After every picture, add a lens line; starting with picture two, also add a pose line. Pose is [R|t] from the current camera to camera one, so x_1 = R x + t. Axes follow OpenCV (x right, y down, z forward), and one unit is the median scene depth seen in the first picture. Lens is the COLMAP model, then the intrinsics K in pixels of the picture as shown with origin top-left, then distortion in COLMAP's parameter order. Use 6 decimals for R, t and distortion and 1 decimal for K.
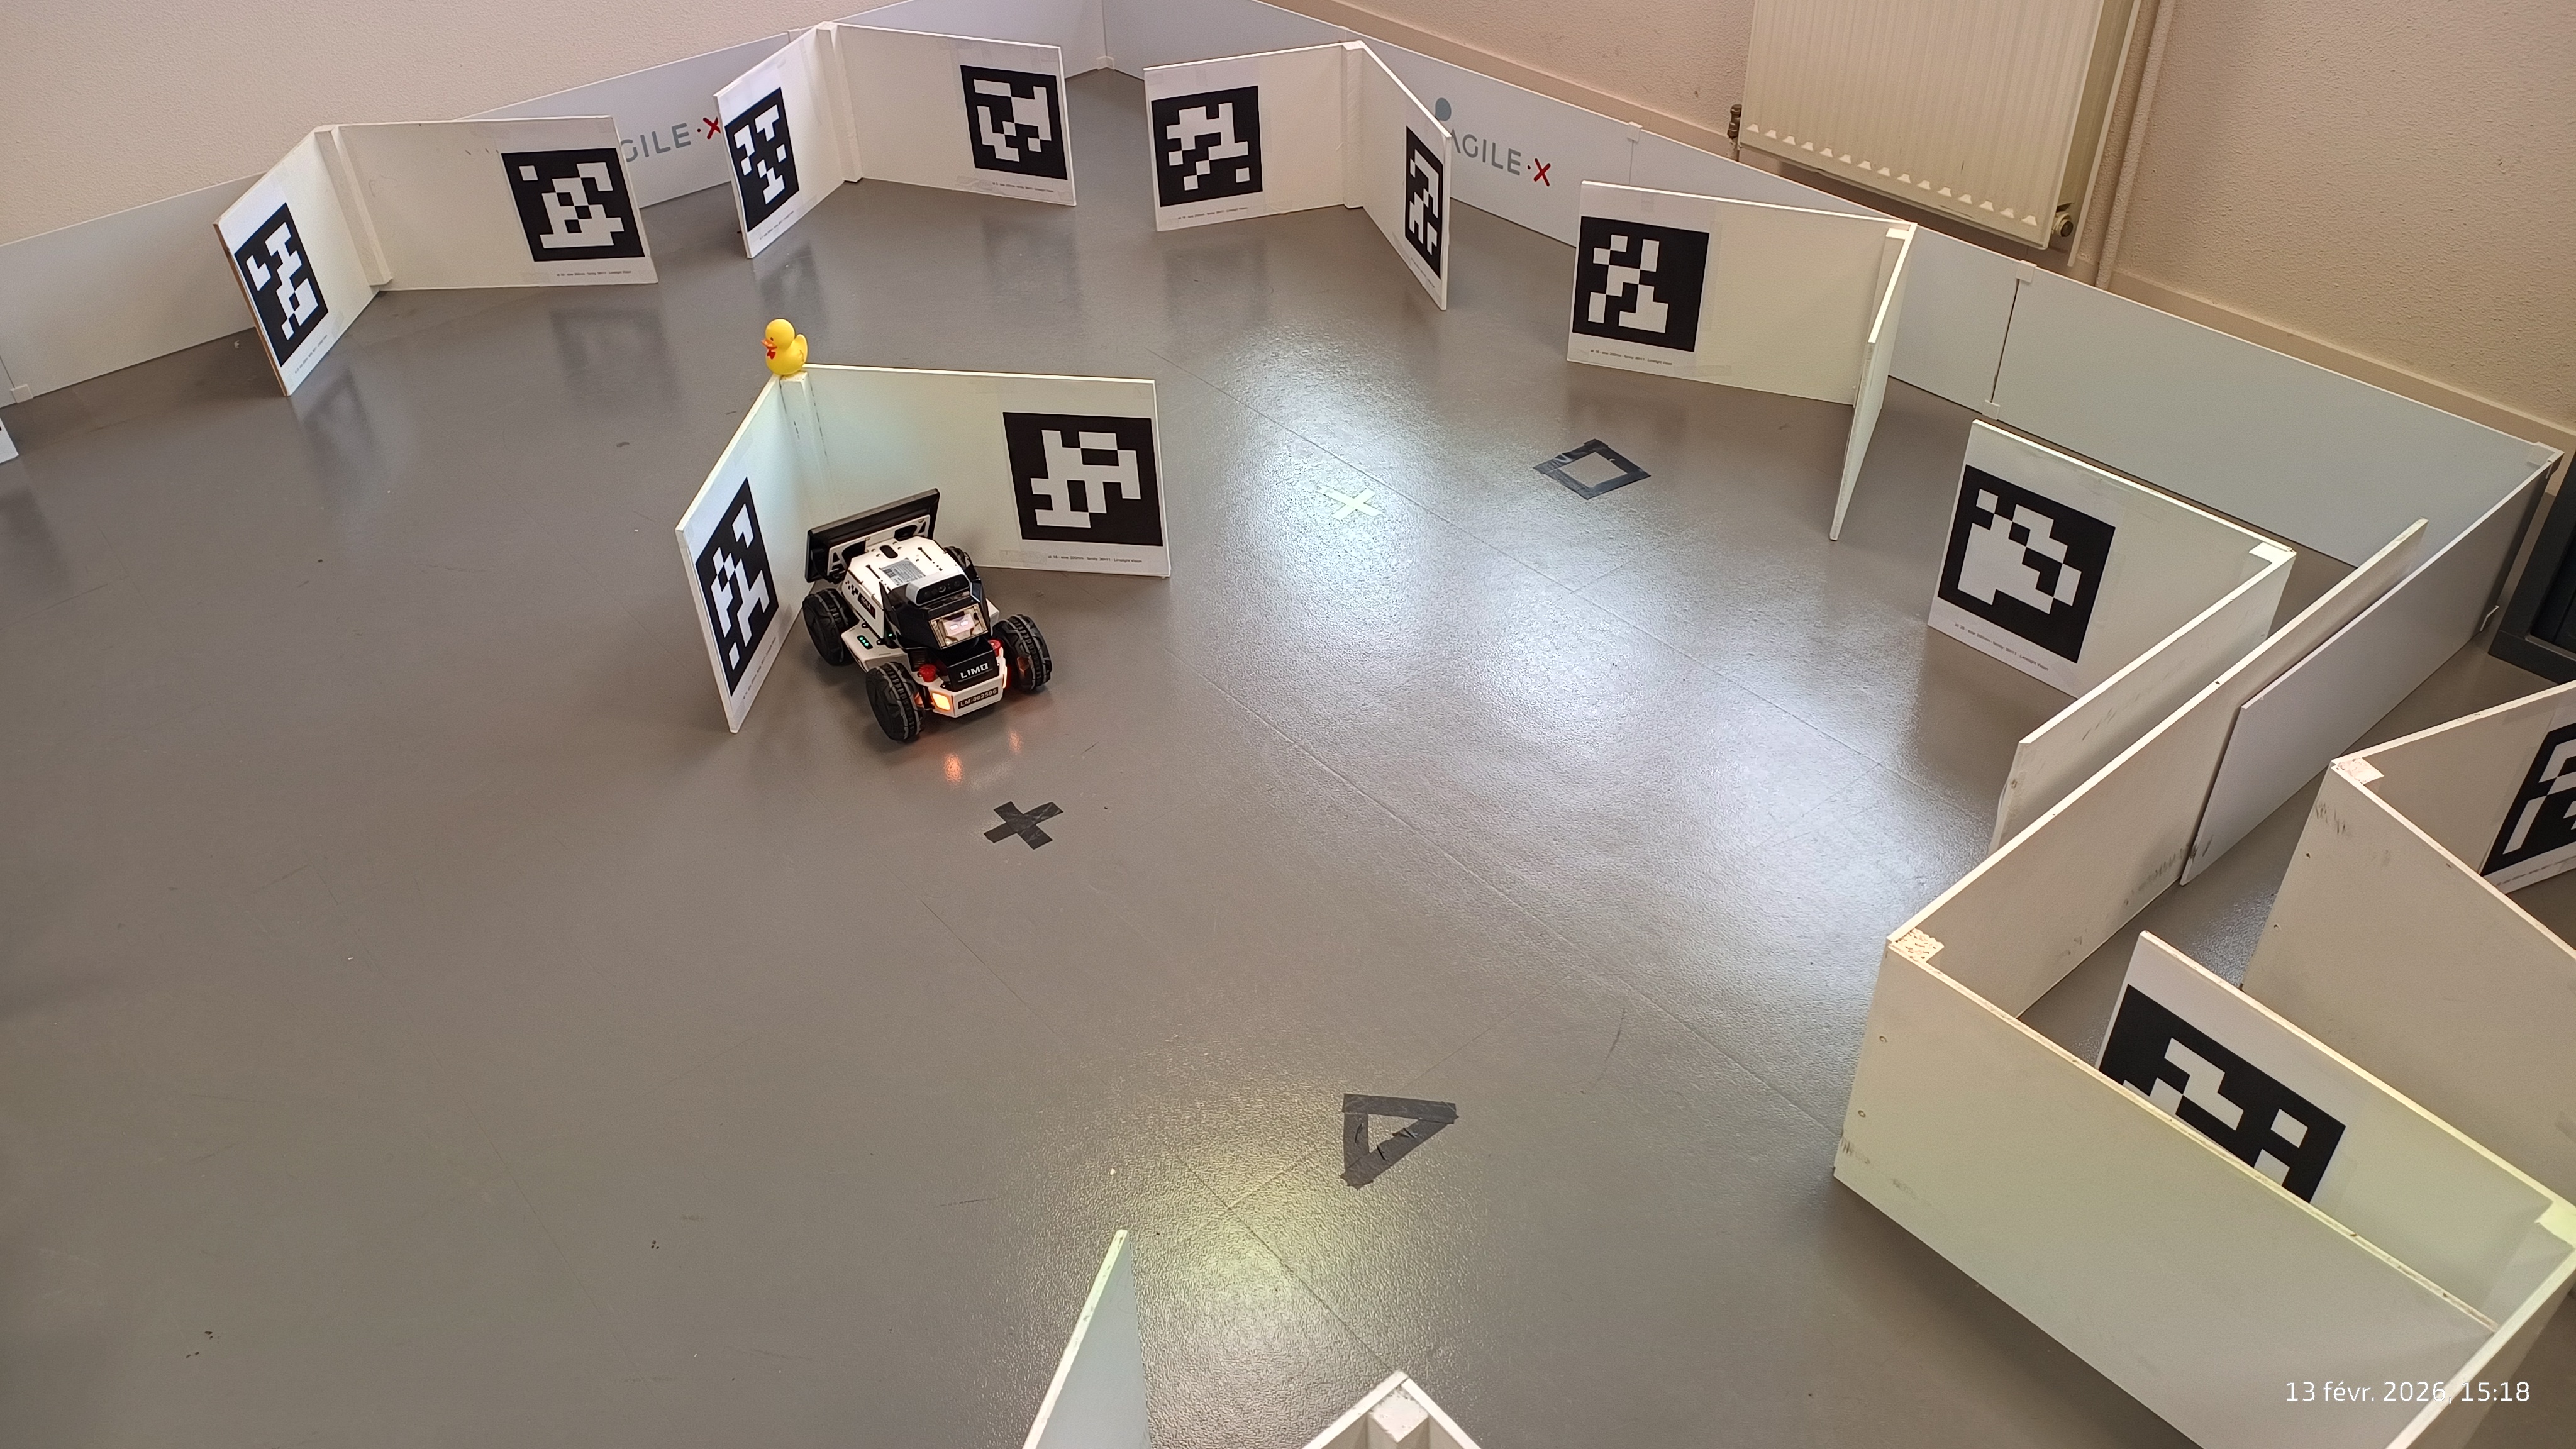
lens RADIAL K [[1869.3, 0, 1288.7], [0, 1869.3, 747.3], [0, 0, 1]] dist [0.068241, -0.130609]
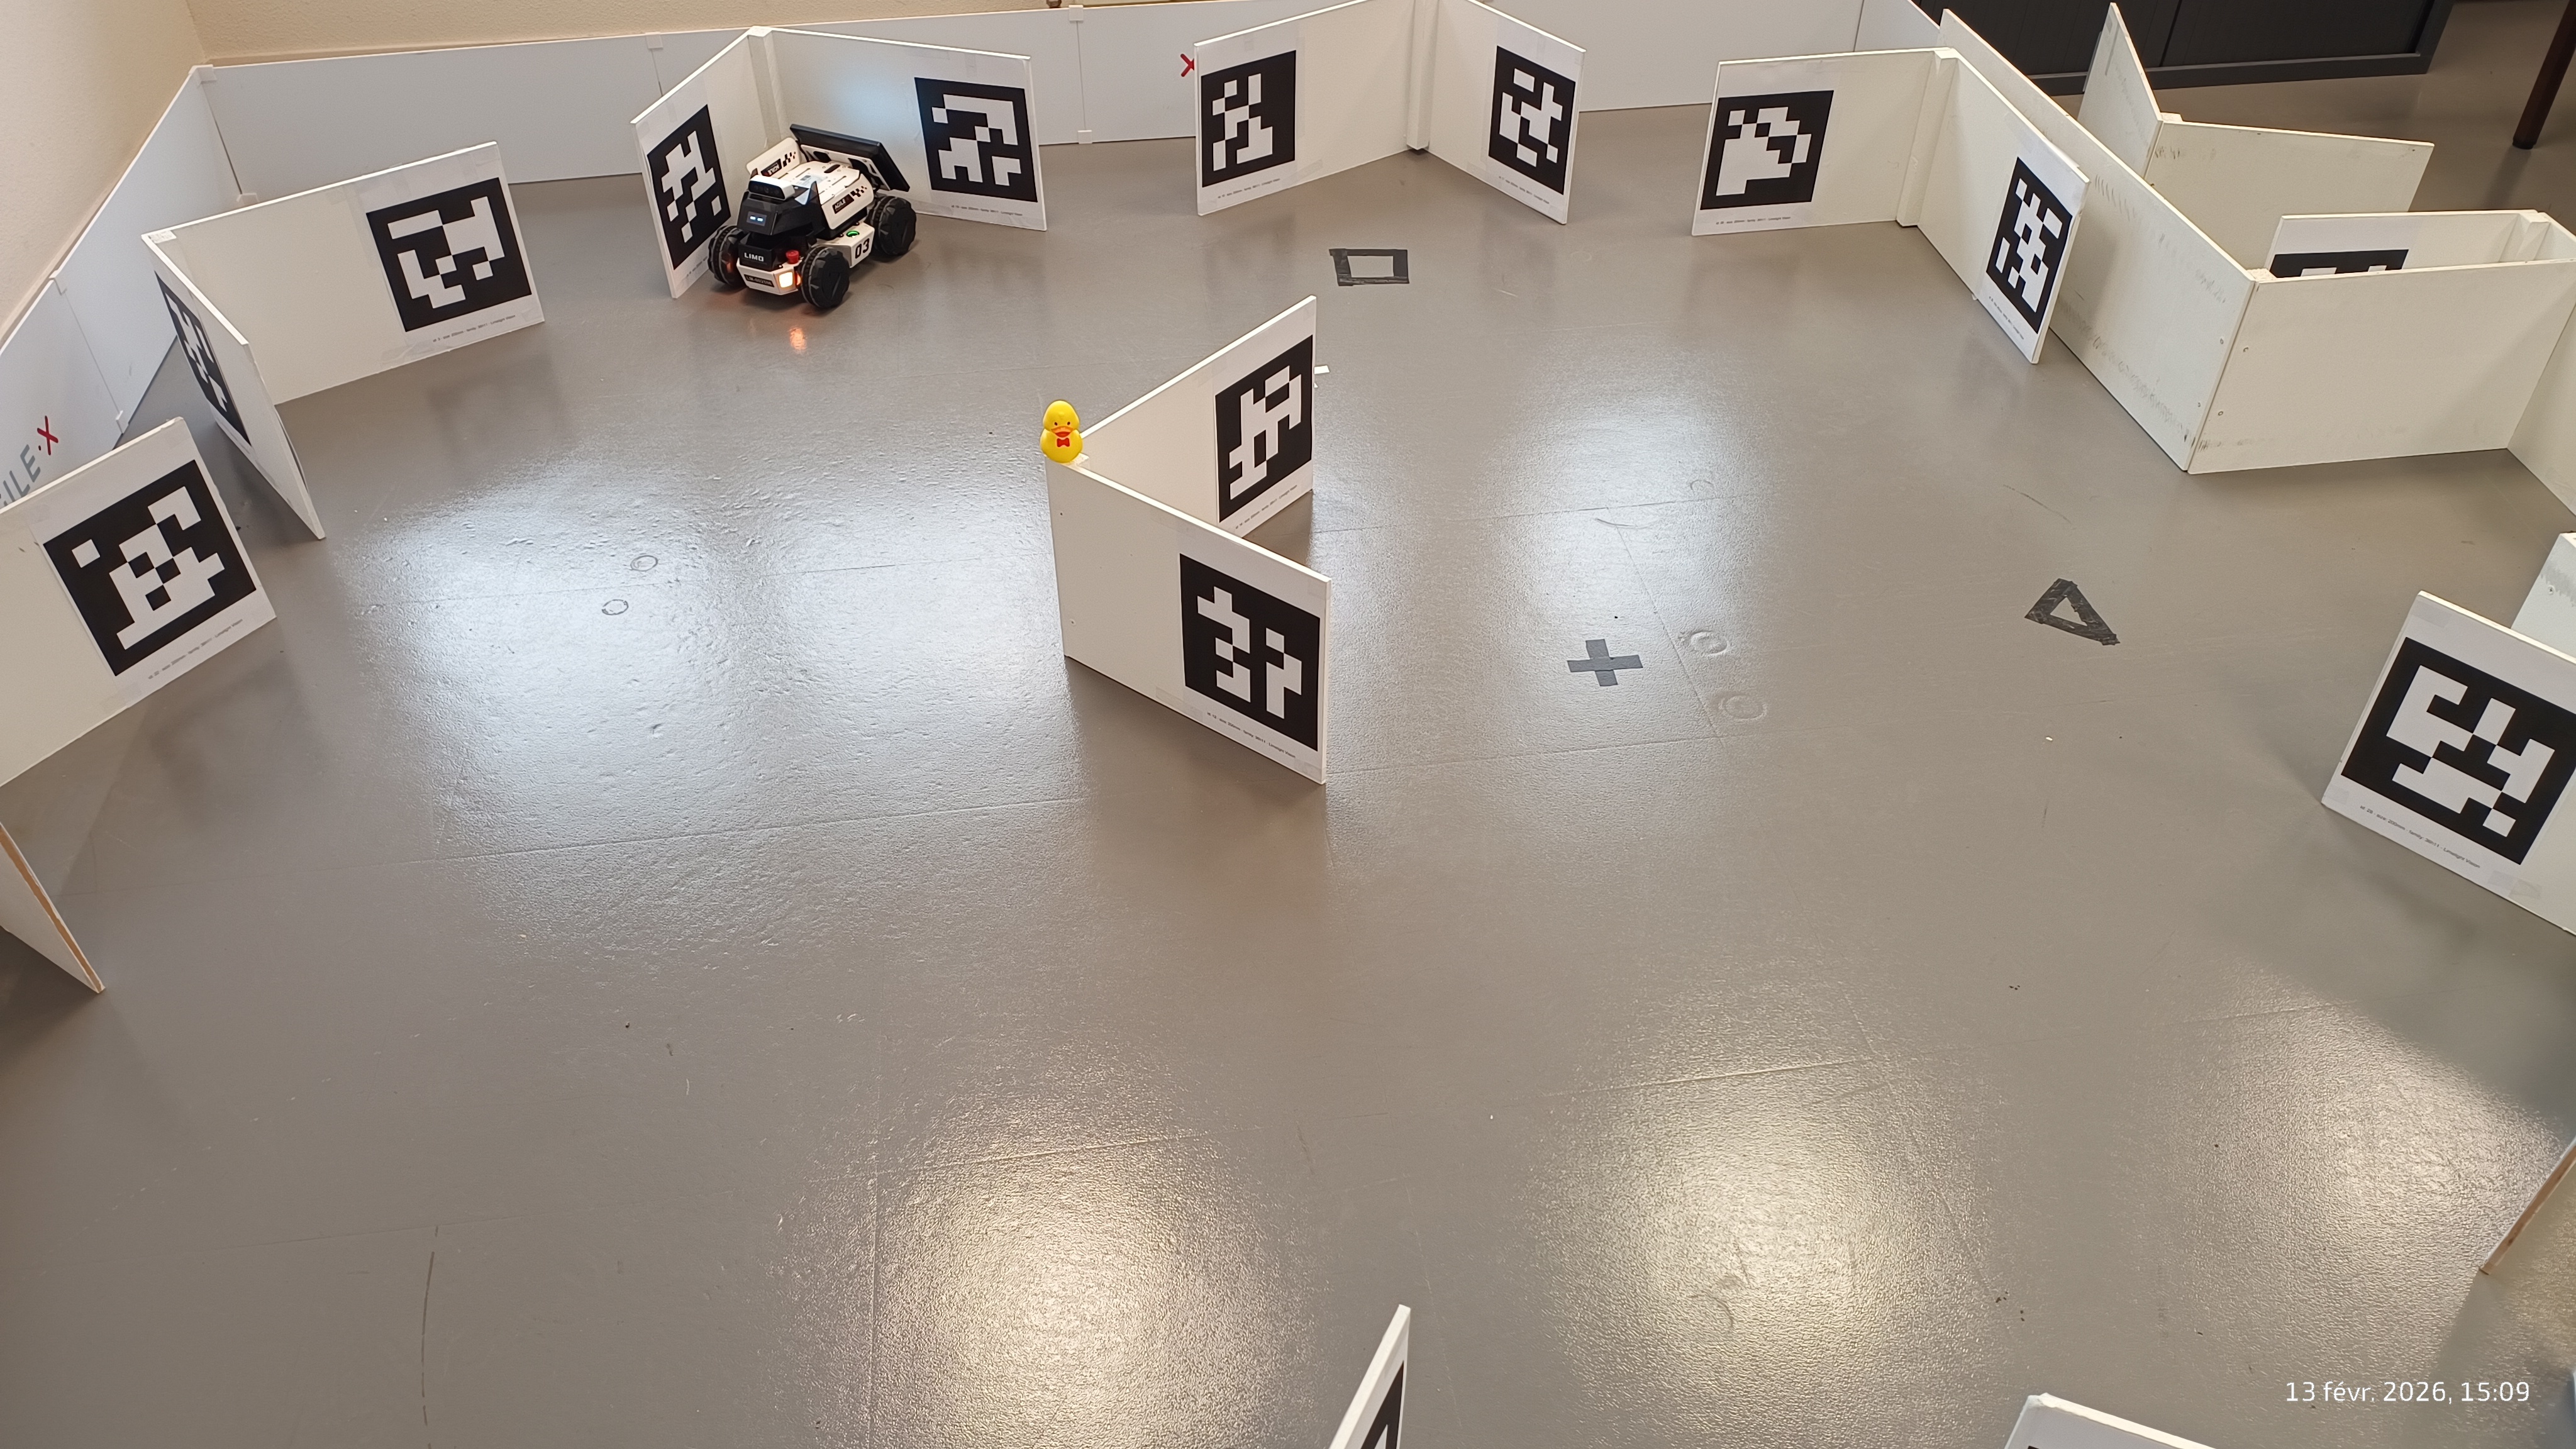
lens RADIAL K [[1869.3, 0, 1289.8], [0, 1869.3, 730.7], [0, 0, 1]] dist [0.068241, -0.130609]
pose [[0.525743, -0.539579, 0.657608, -0.699794], [0.521163, 0.815307, 0.252315, -0.212507], [-0.672297, 0.210068, 0.709851, 0.264801]]
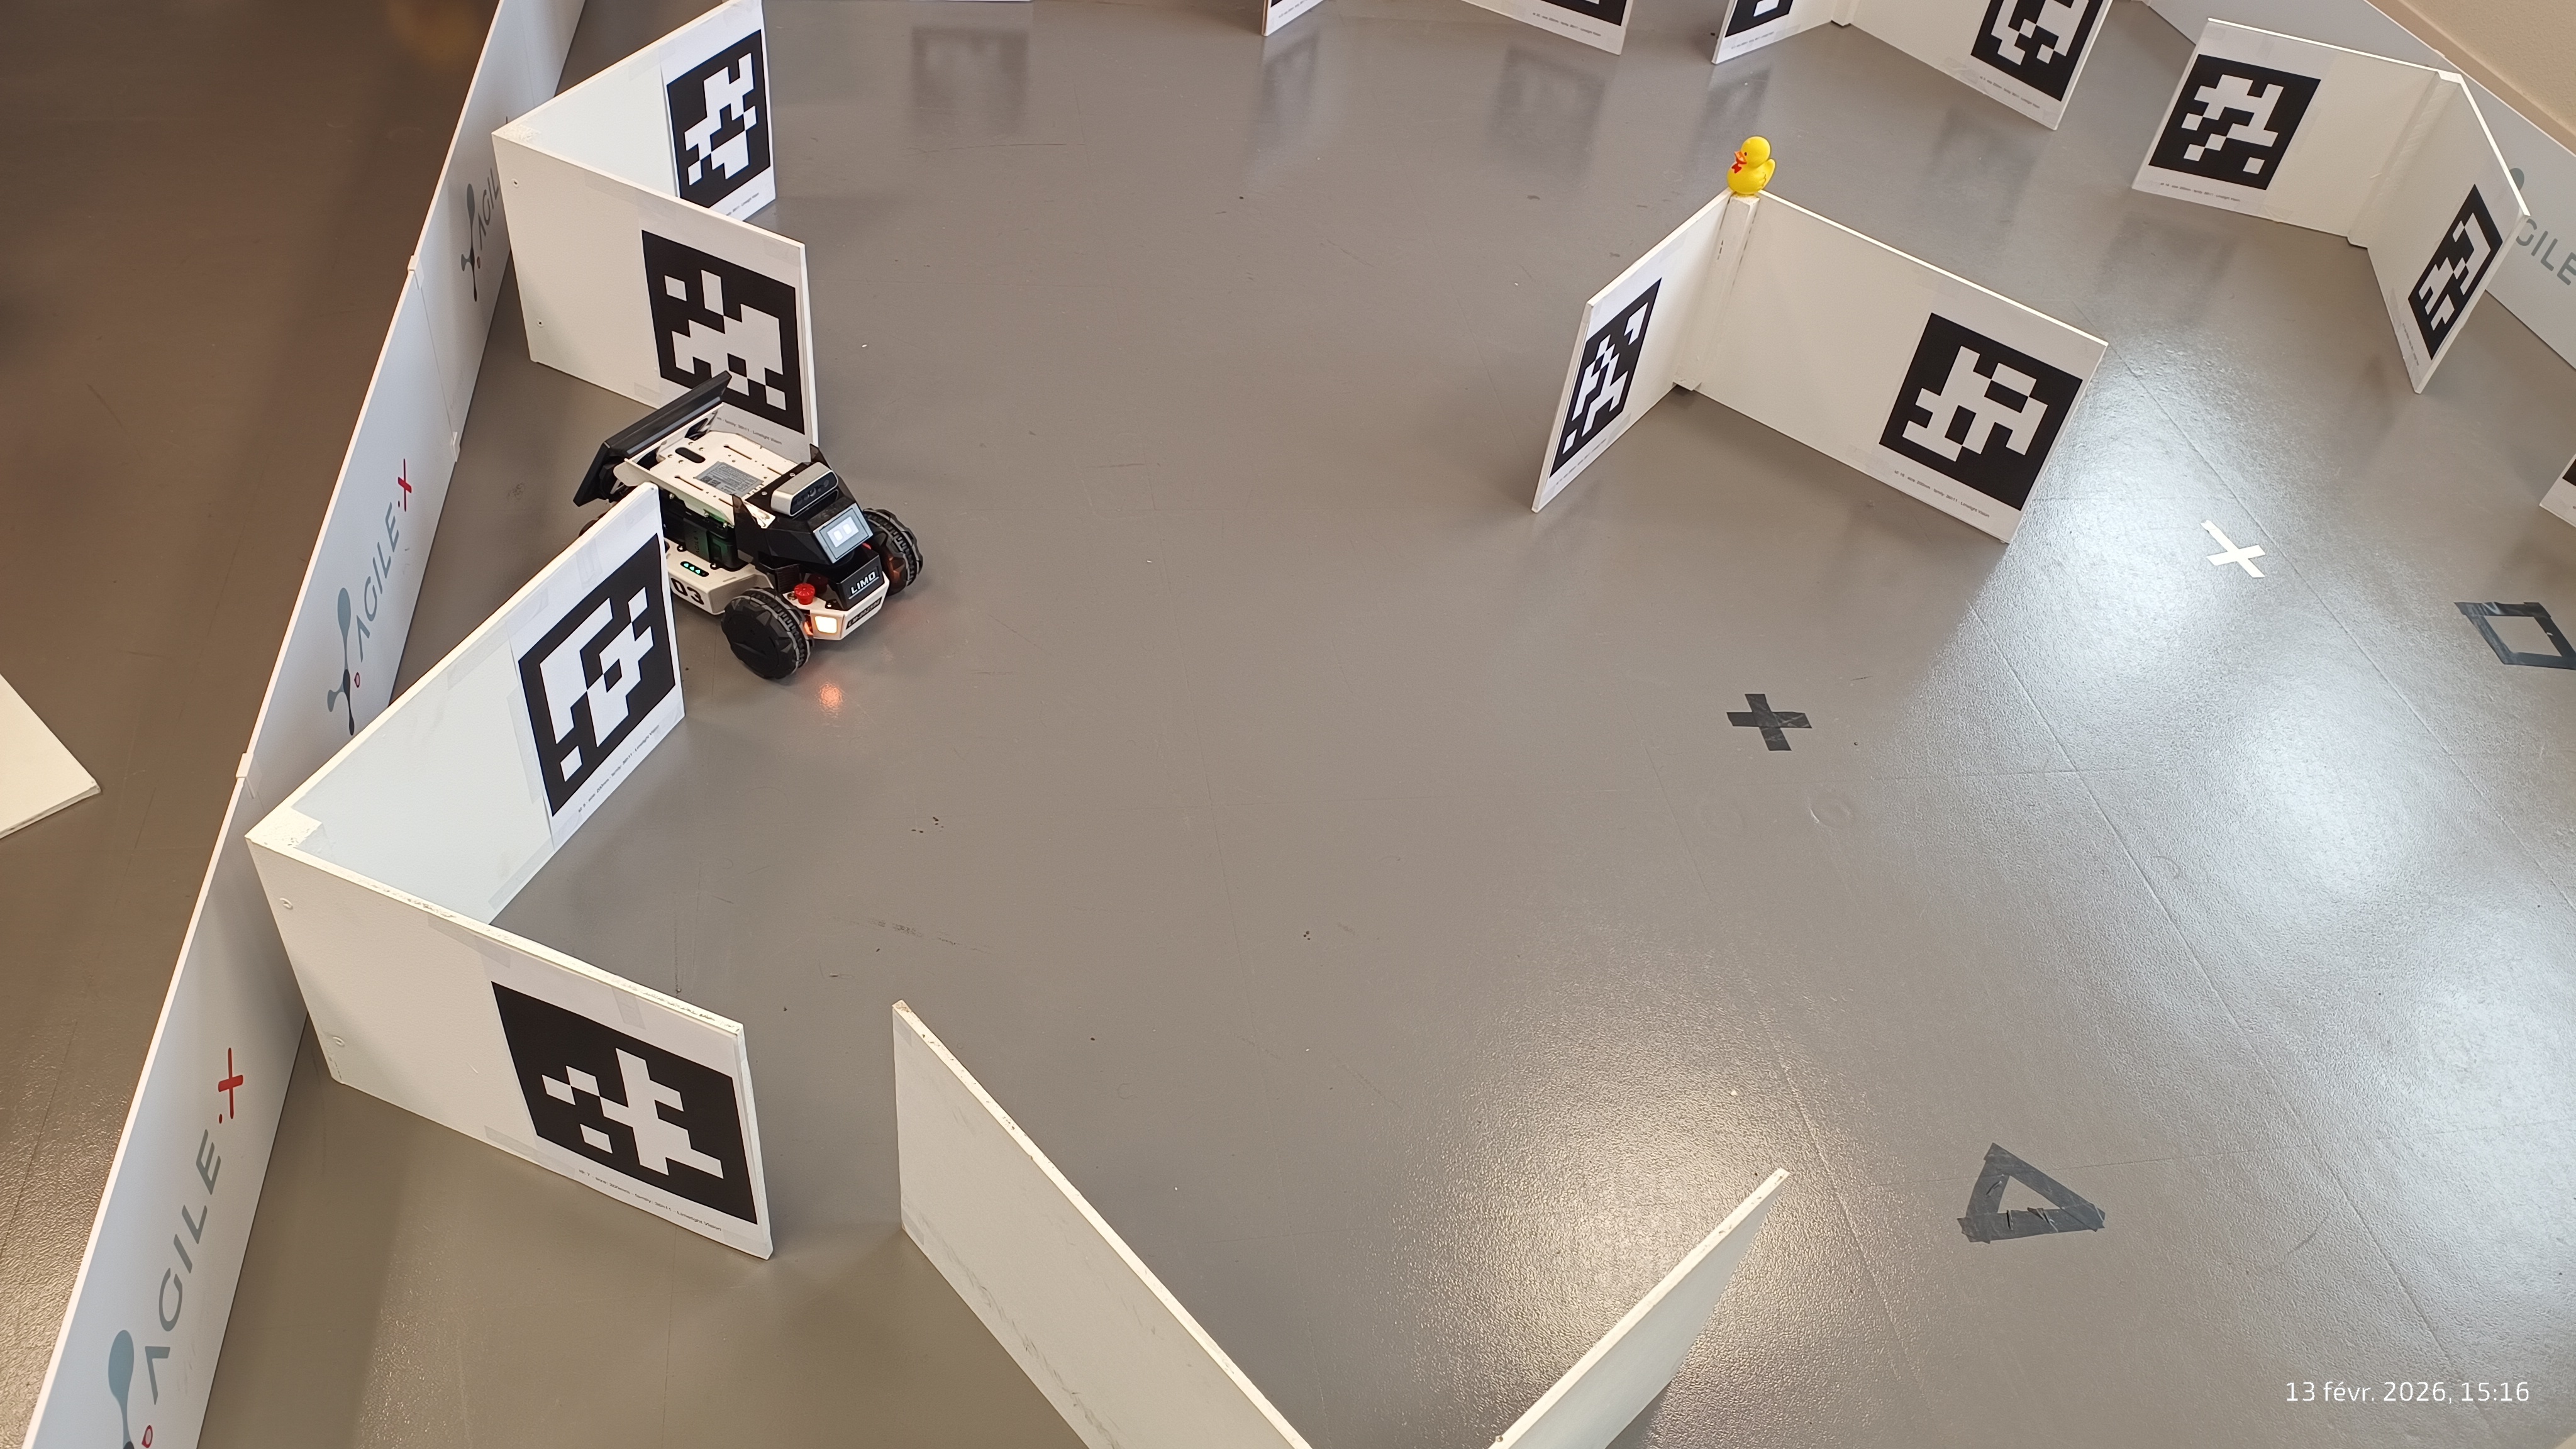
lens RADIAL K [[1869.3, 0, 1299.1], [0, 1869.3, 732.6], [0, 0, 1]] dist [0.068241, -0.130609]
pose [[0.856745, 0.442389, -0.265104, -0.065582], [-0.422902, 0.896823, 0.129857, 0.017150], [0.295199, 0.000859, 0.955435, 0.004930]]
